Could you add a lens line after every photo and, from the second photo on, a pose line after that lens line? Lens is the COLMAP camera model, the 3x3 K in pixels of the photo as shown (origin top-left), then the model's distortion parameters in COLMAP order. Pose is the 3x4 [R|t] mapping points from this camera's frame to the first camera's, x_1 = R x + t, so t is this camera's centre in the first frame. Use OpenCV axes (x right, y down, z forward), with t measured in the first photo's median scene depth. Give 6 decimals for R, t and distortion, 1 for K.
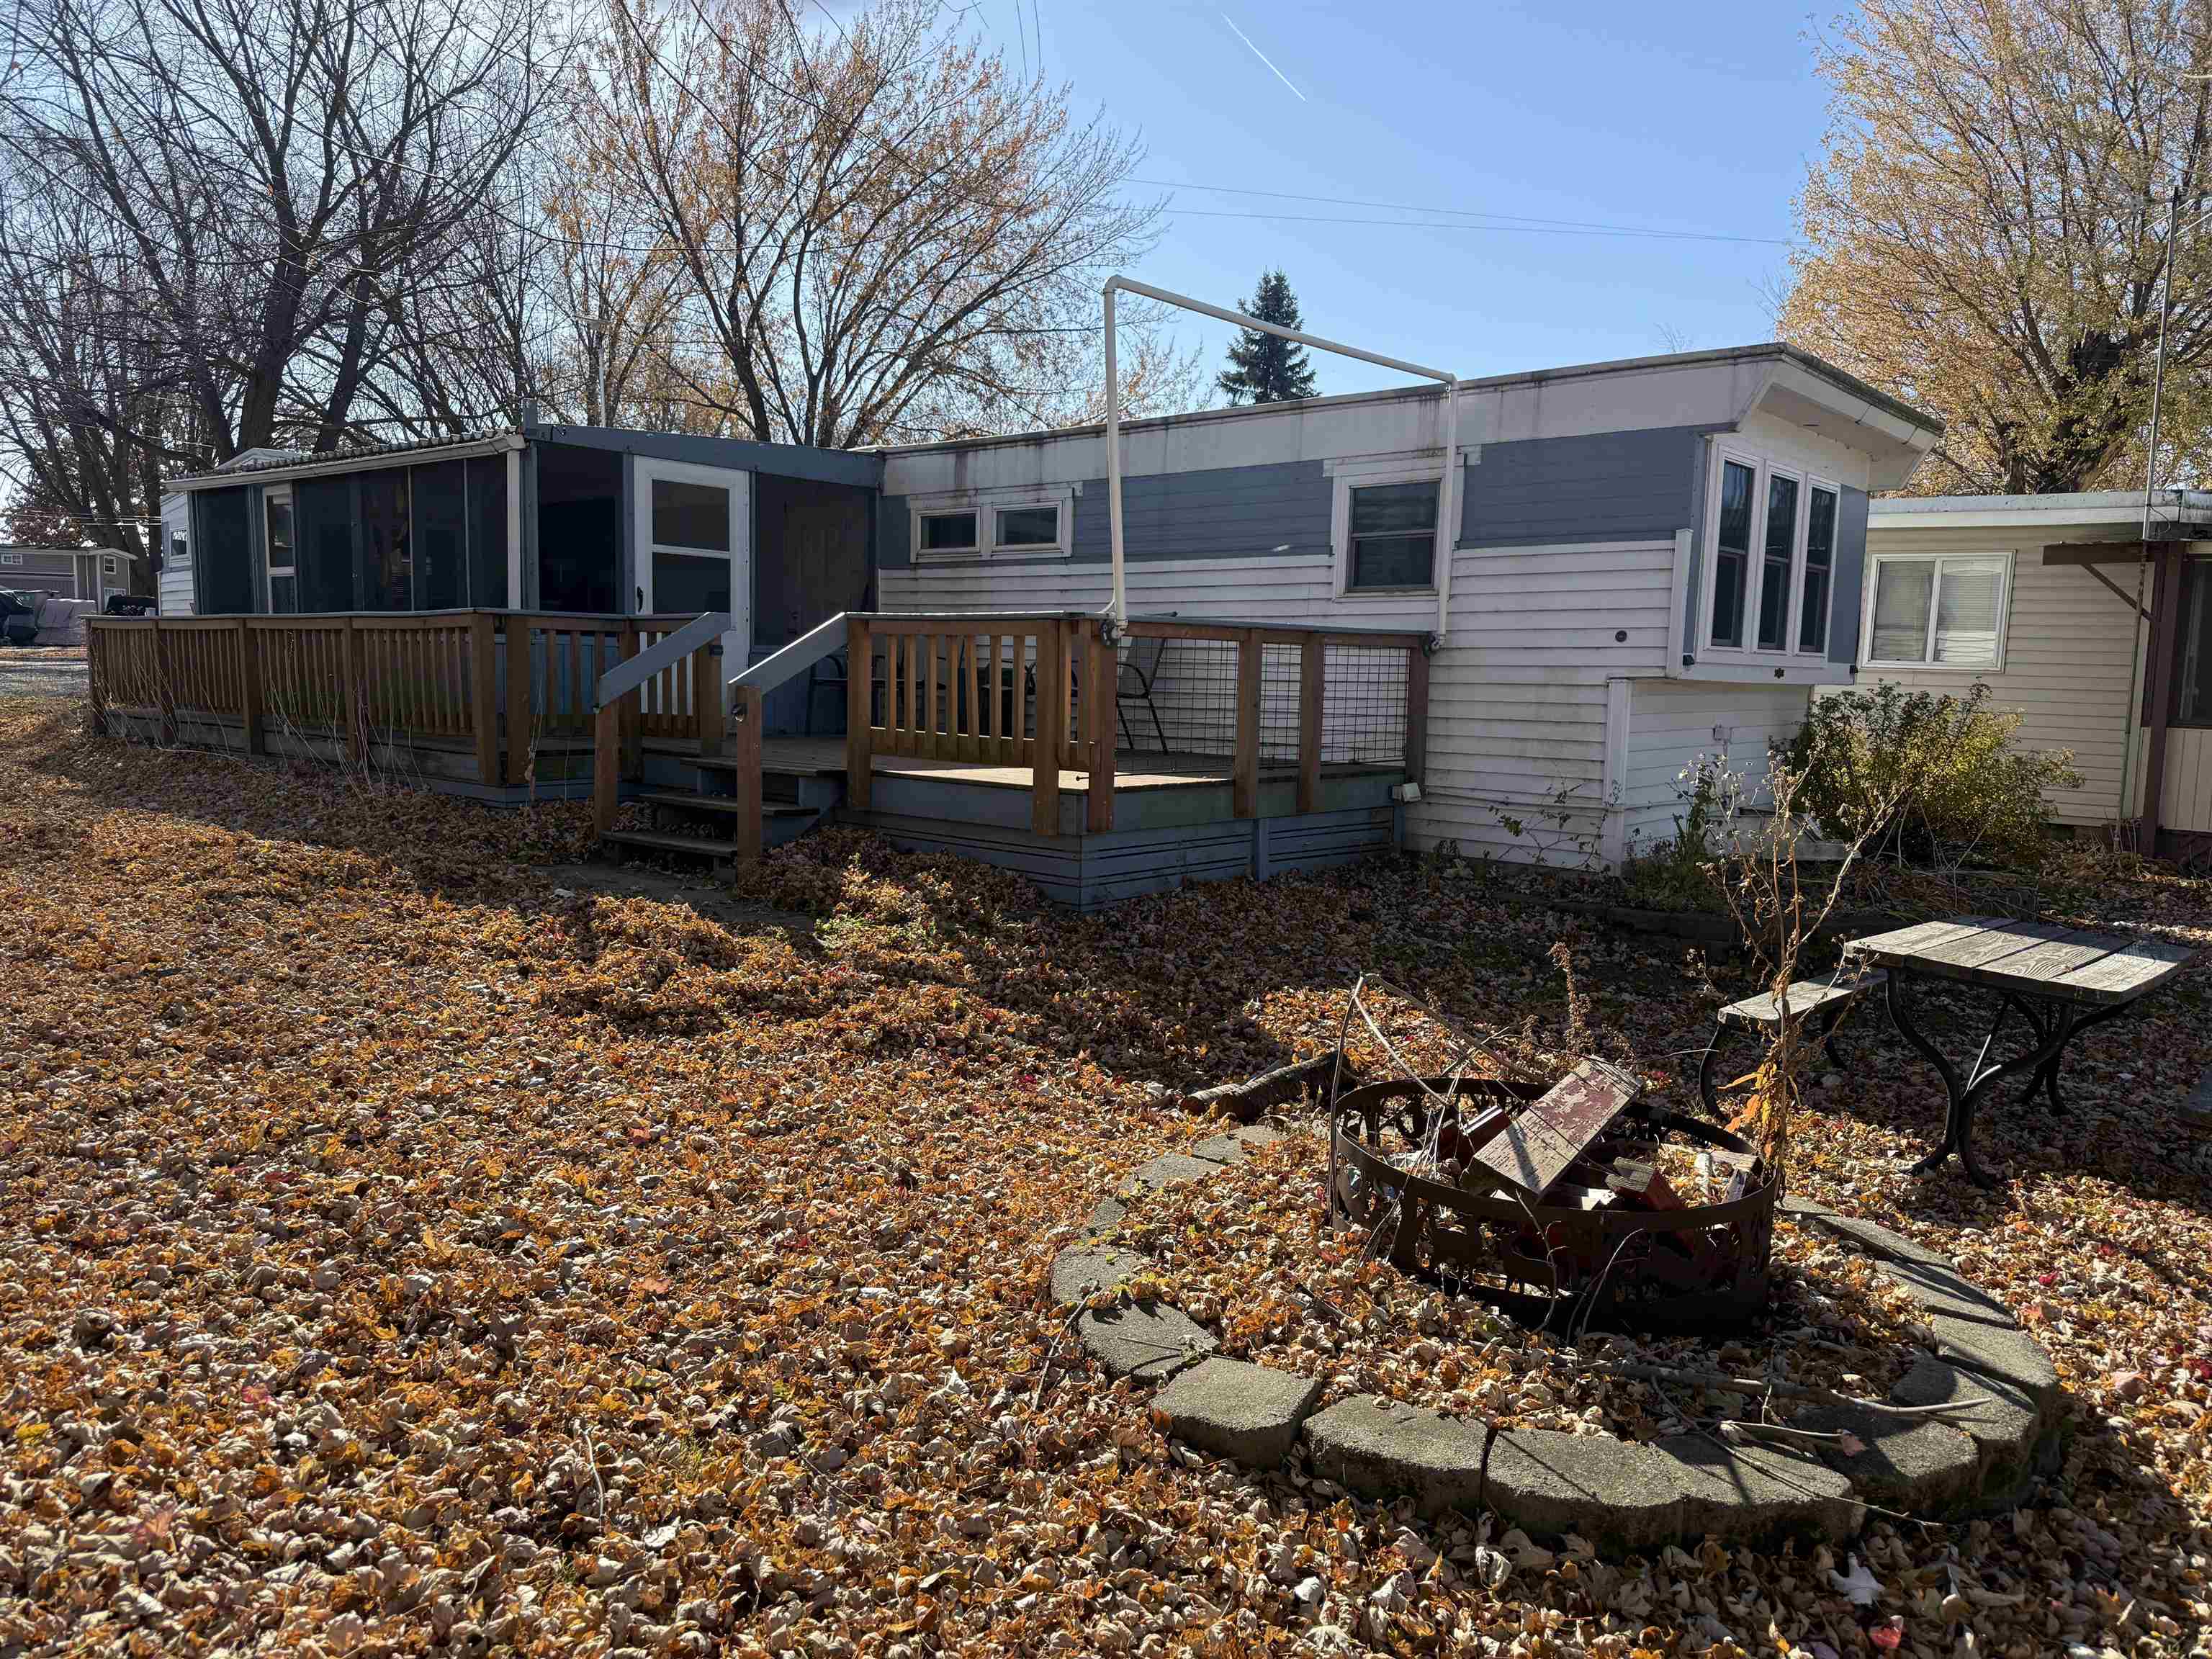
lens RADIAL K [[1542.3, 0, 1108.2], [0, 1542.3, 835.5], [0, 0, 1]] dist [-0.008724, -0.001600]
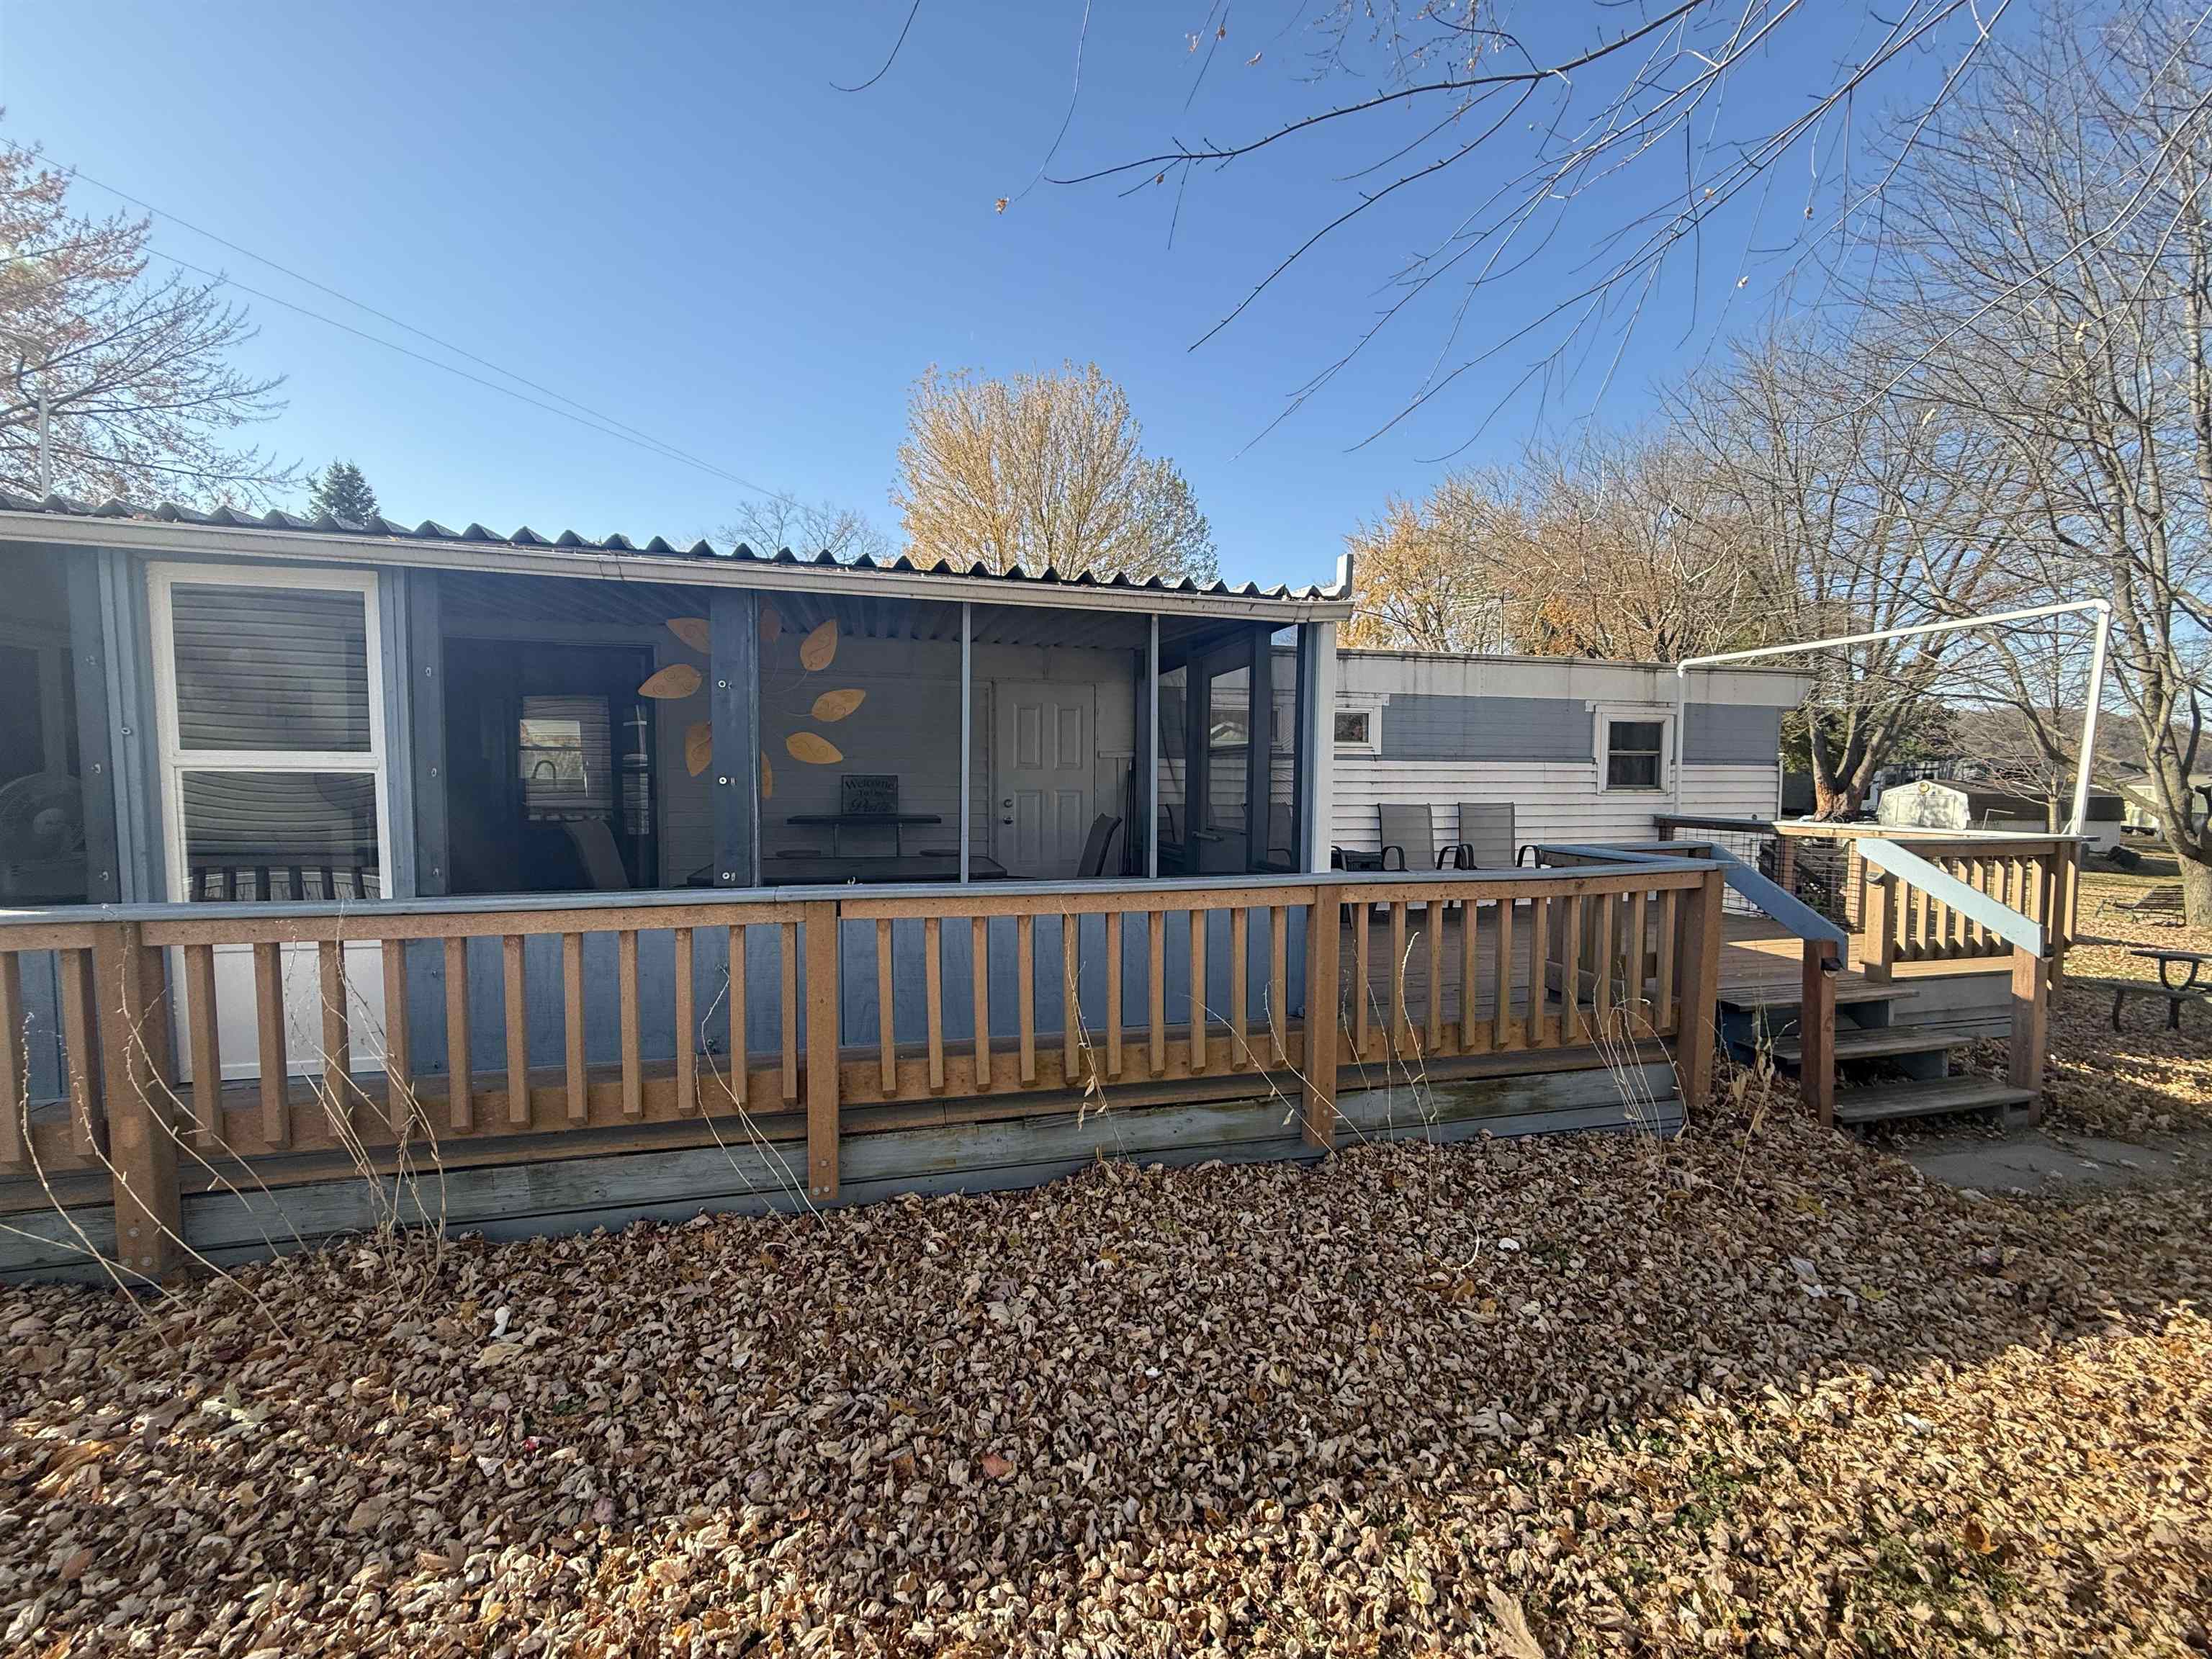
lens RADIAL K [[873.8, 0, 1098.2], [0, 873.8, 824.5], [0, 0, 1]] dist [-0.004221, 0.000896]
pose [[0.578741, -0.058054, 0.813442, -0.826700], [0.095568, 0.995418, 0.003048, -0.169452], [-0.809892, 0.075975, 0.581638, 0.889146]]
